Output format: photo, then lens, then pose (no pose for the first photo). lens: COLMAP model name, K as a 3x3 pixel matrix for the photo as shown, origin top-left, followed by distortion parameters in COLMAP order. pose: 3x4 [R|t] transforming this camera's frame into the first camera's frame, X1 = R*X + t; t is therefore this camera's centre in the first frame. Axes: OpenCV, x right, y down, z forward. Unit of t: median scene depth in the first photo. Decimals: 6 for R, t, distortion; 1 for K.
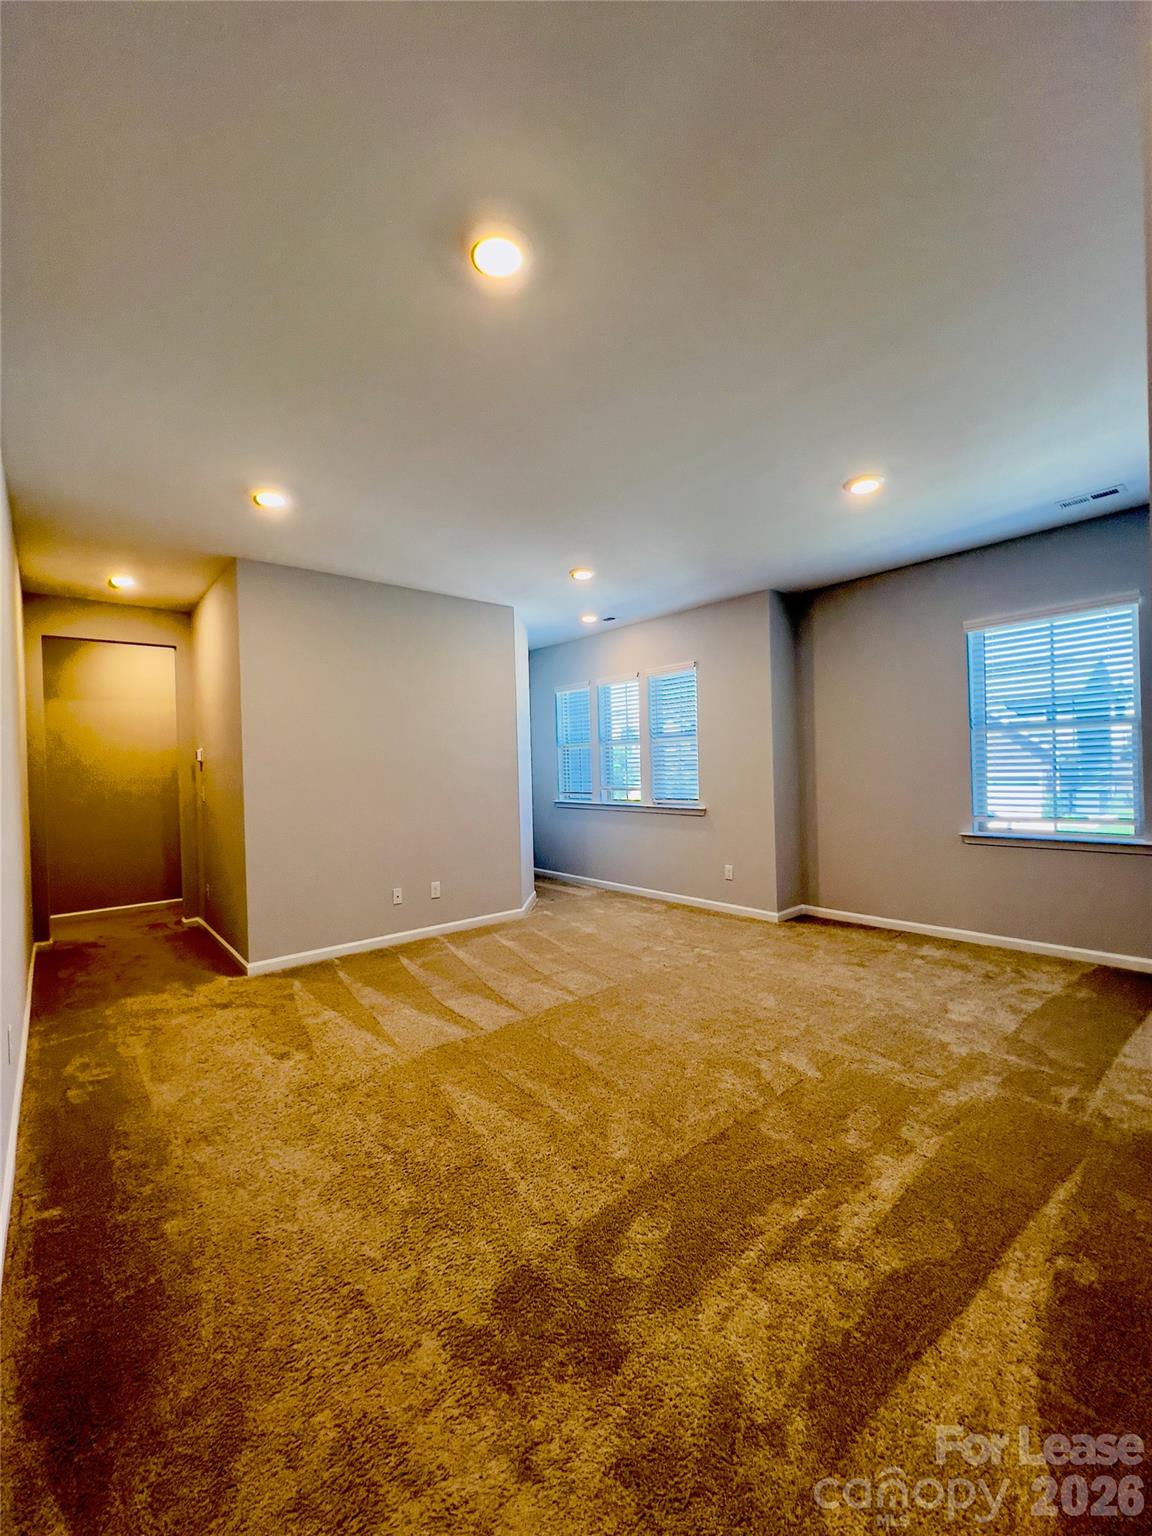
lens RADIAL K [[623.7, 0, 575.9], [0, 623.7, 769.1], [0, 0, 1]] dist [-0.000079, 0.000061]
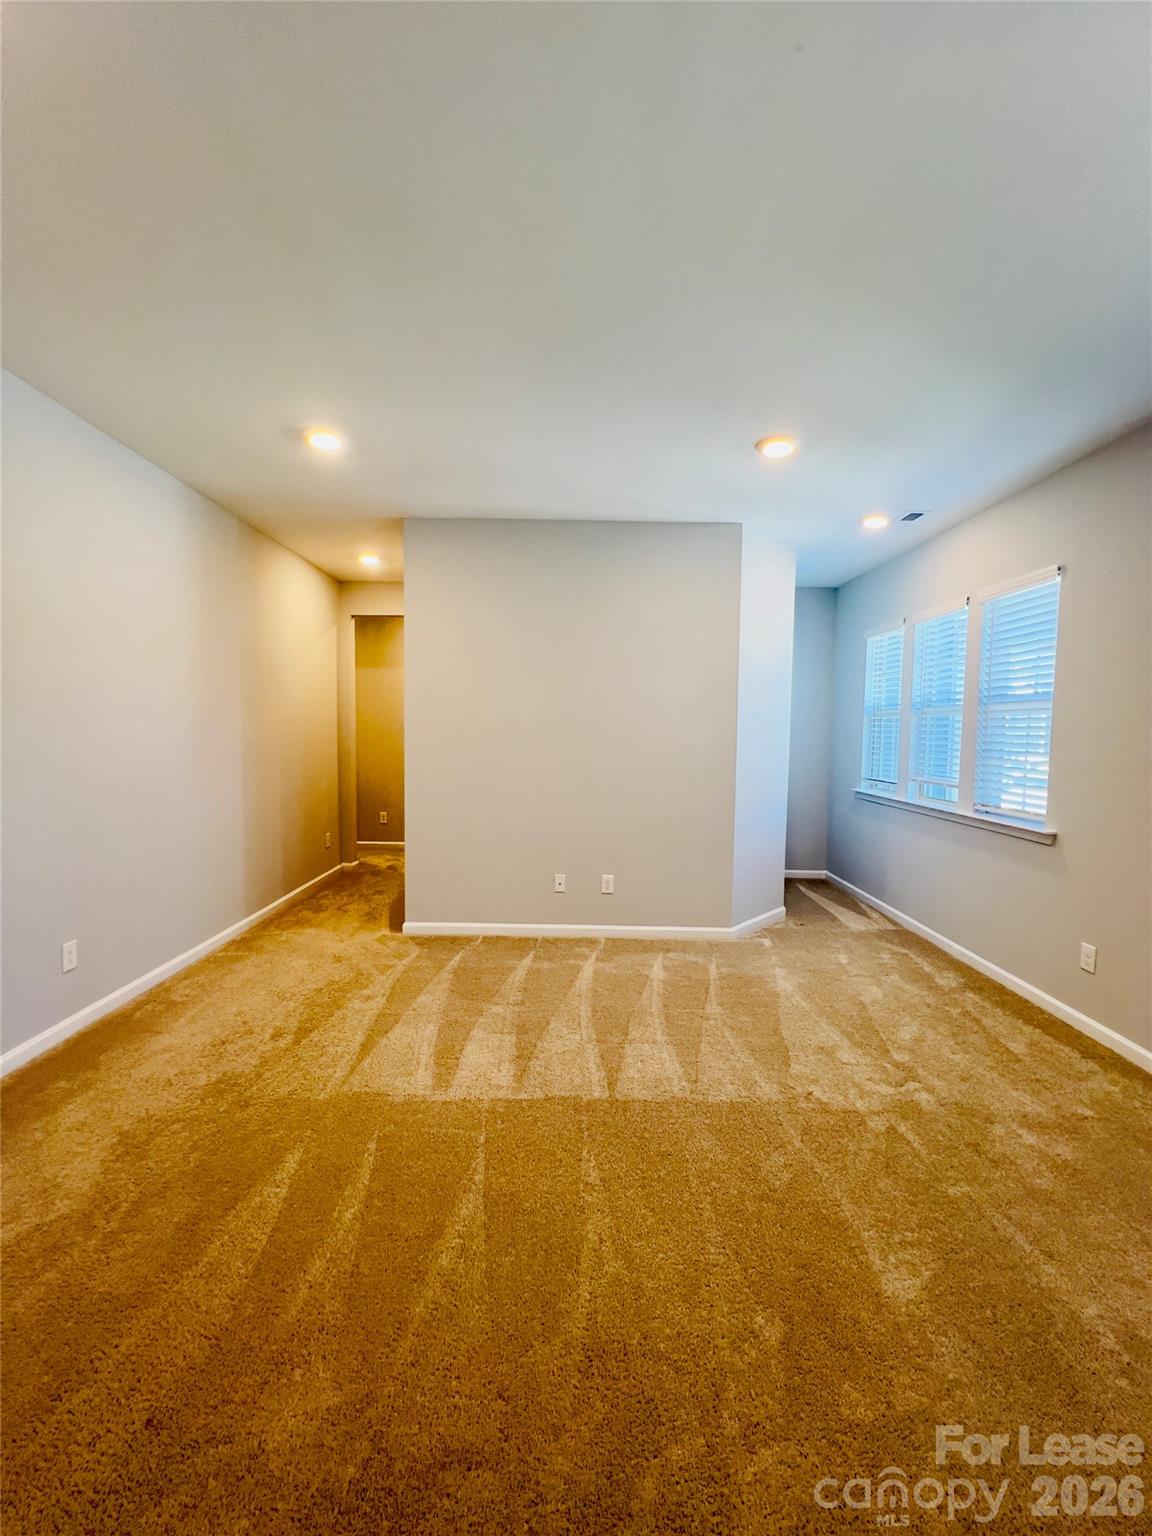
lens RADIAL K [[617.7, 0, 572.4], [0, 617.7, 767.3], [0, 0, 1]] dist [-0.002012, 0.000009]
pose [[0.754908, 0.076529, -0.651350, 0.304842], [-0.036967, 0.996555, 0.074243, -0.025849], [0.654788, -0.031968, 0.755136, 0.392288]]
